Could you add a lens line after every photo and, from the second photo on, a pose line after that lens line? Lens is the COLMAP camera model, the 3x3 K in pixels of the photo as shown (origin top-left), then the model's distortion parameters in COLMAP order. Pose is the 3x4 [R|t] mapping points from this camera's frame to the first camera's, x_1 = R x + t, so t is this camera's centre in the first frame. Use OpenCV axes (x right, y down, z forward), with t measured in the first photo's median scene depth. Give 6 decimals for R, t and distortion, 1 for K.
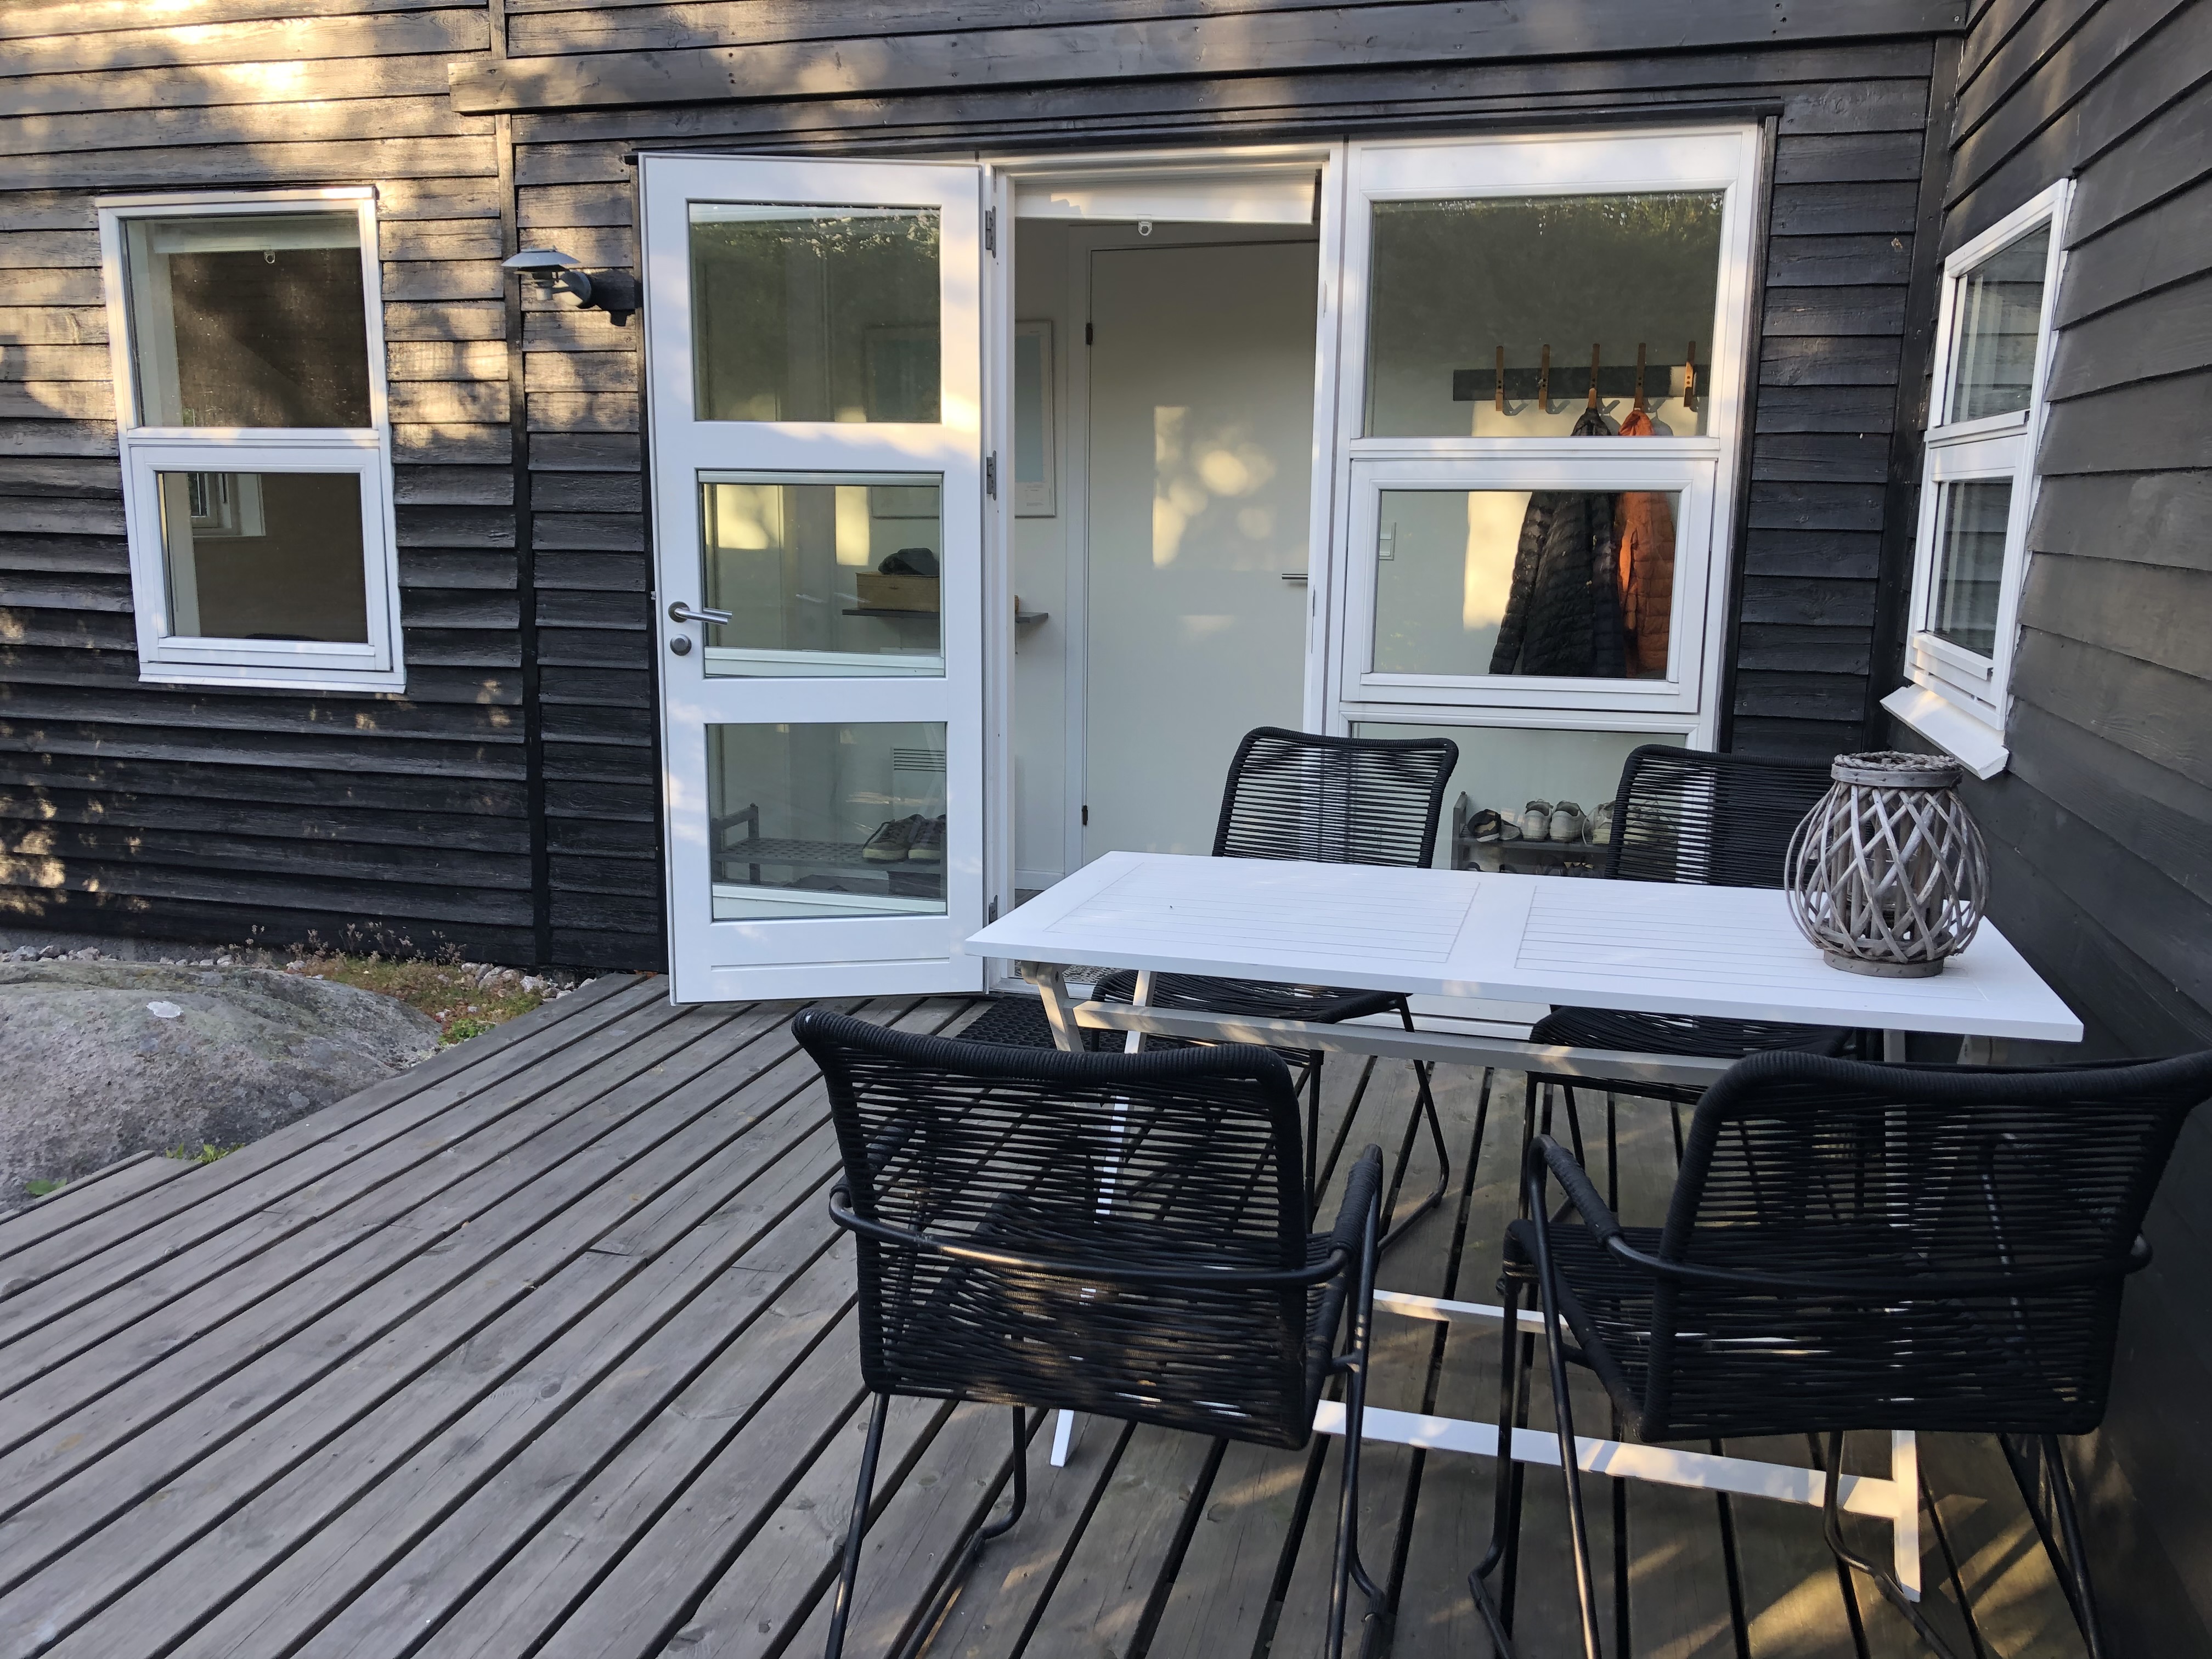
lens RADIAL K [[1834.1, 0, 1120.9], [0, 1834.1, 833.6], [0, 0, 1]] dist [0.016076, 0.004303]
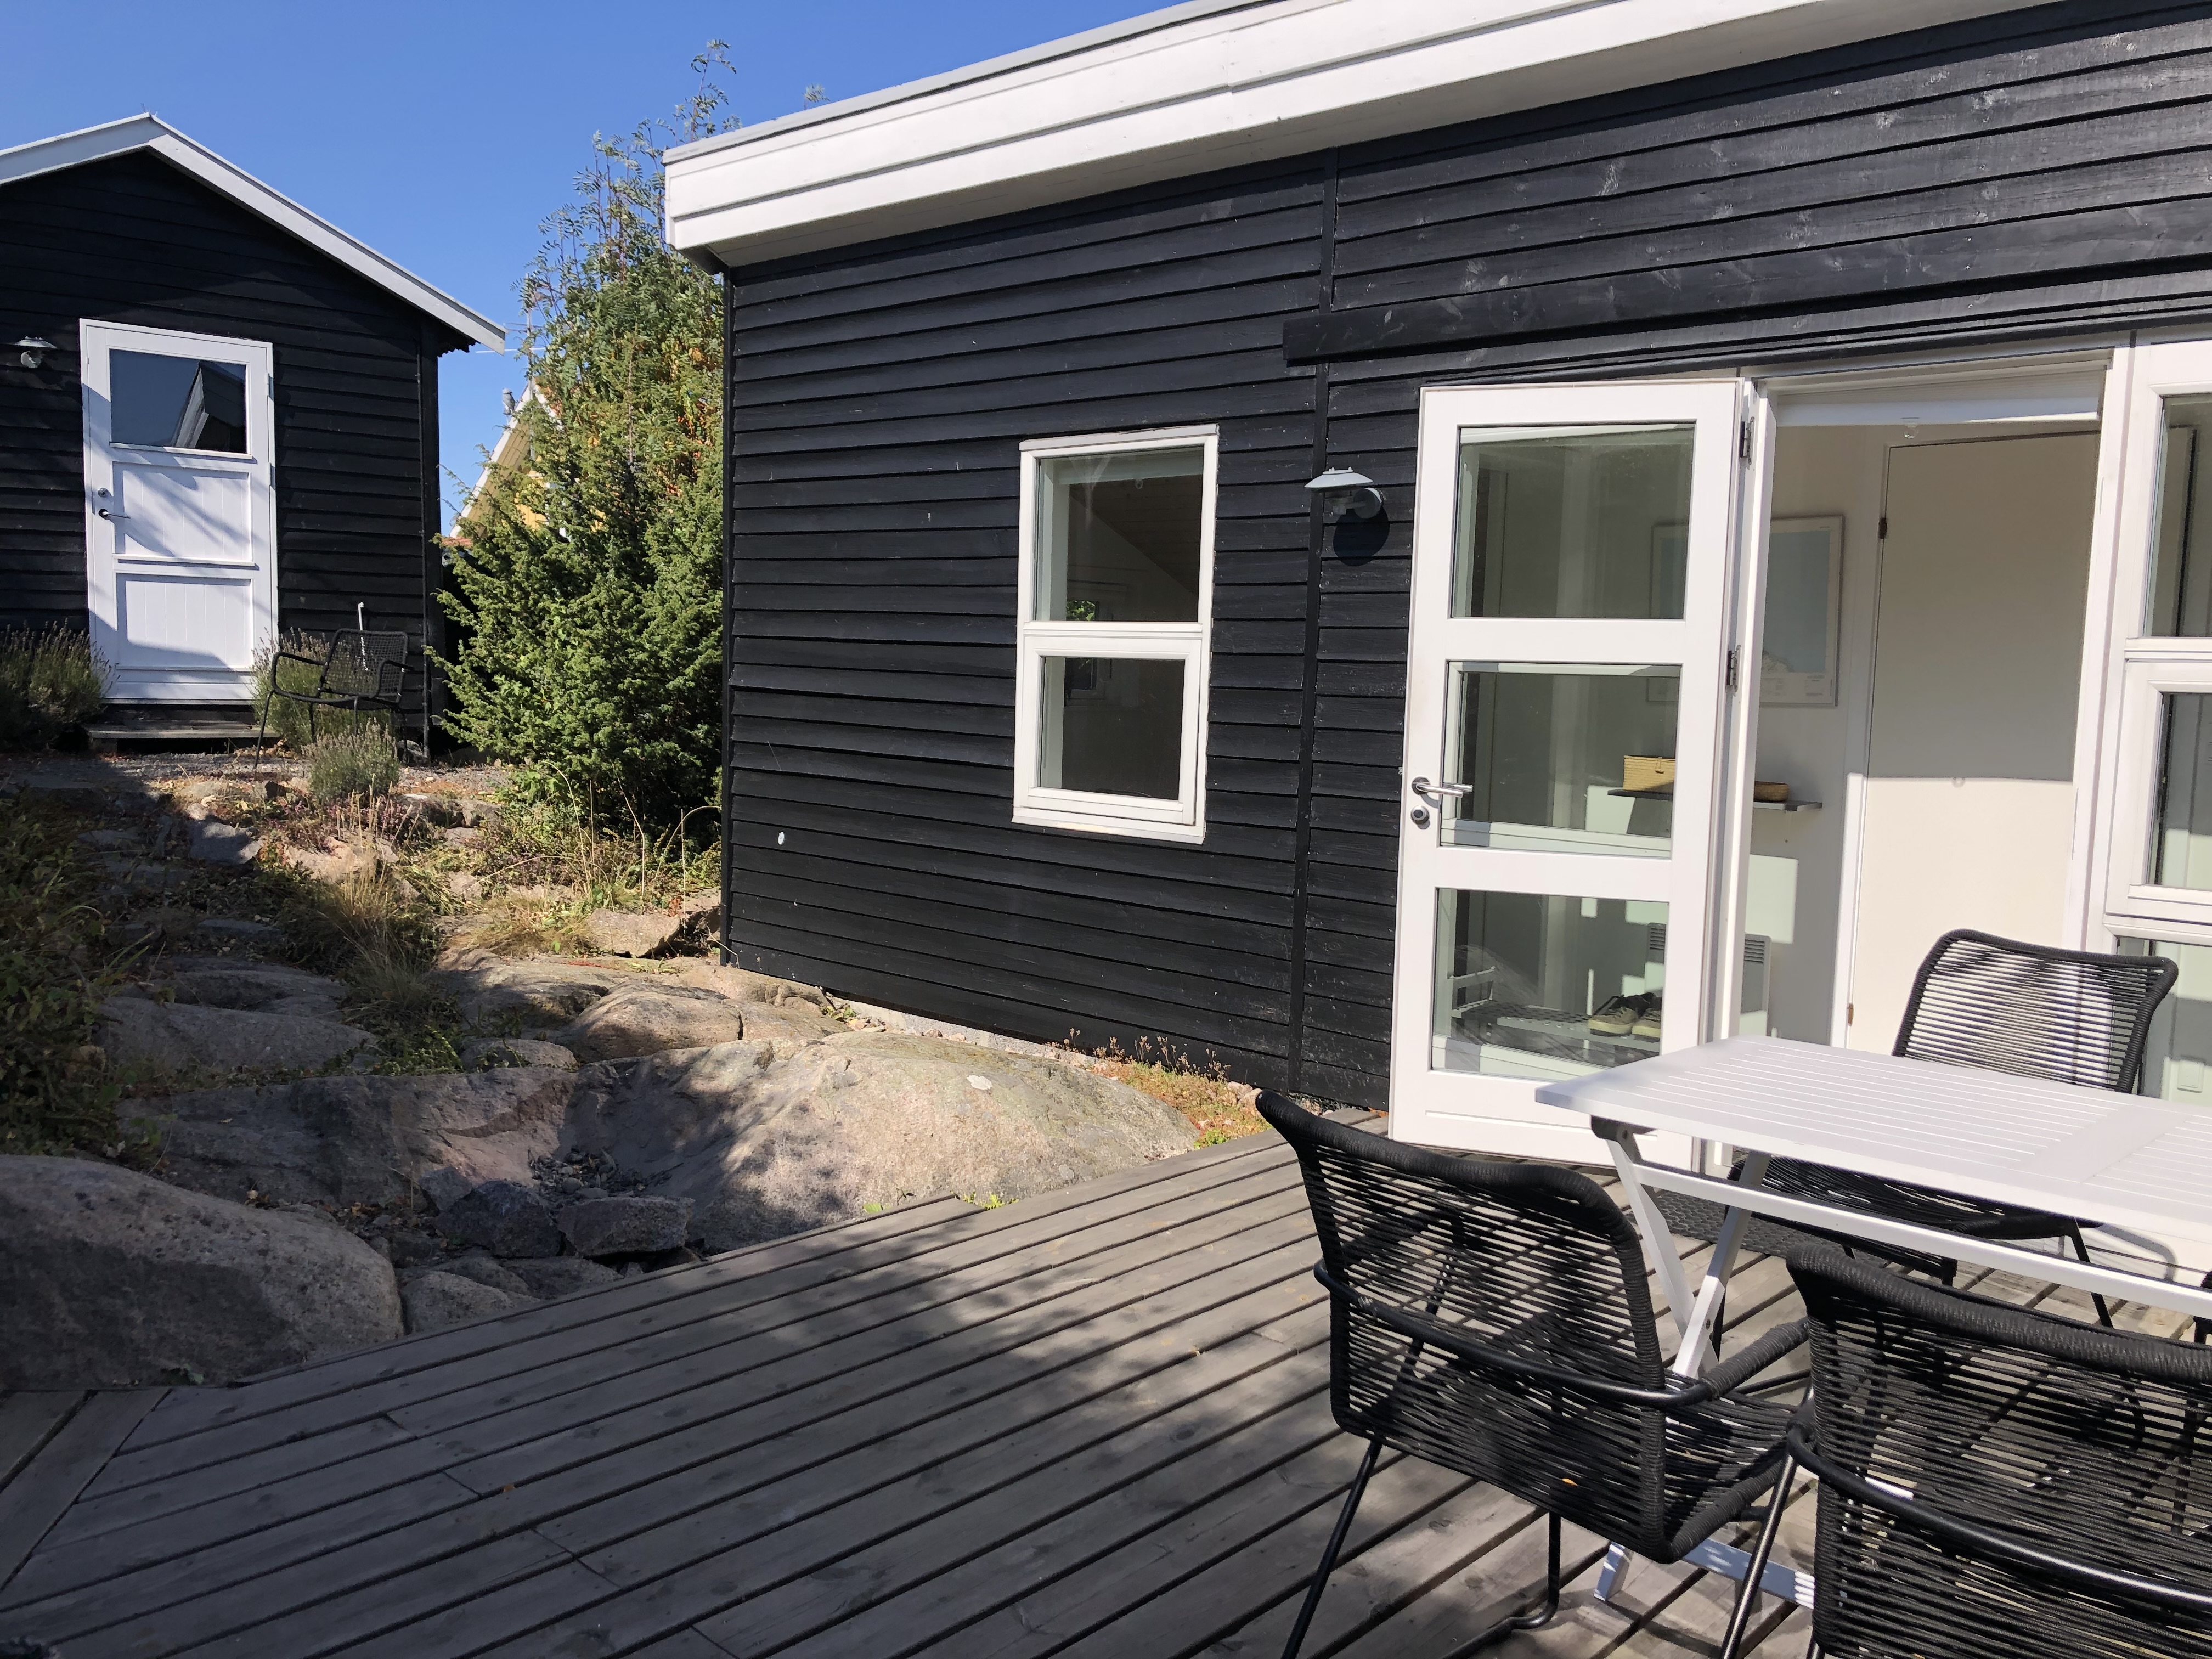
lens RADIAL K [[1834.1, 0, 1120.9], [0, 1834.1, 833.6], [0, 0, 1]] dist [0.016076, 0.004303]
pose [[0.889327, 0.058486, -0.453517, 0.098149], [-0.100779, 0.992469, -0.069634, 0.003883], [0.446029, 0.107633, 0.888523, -0.063678]]
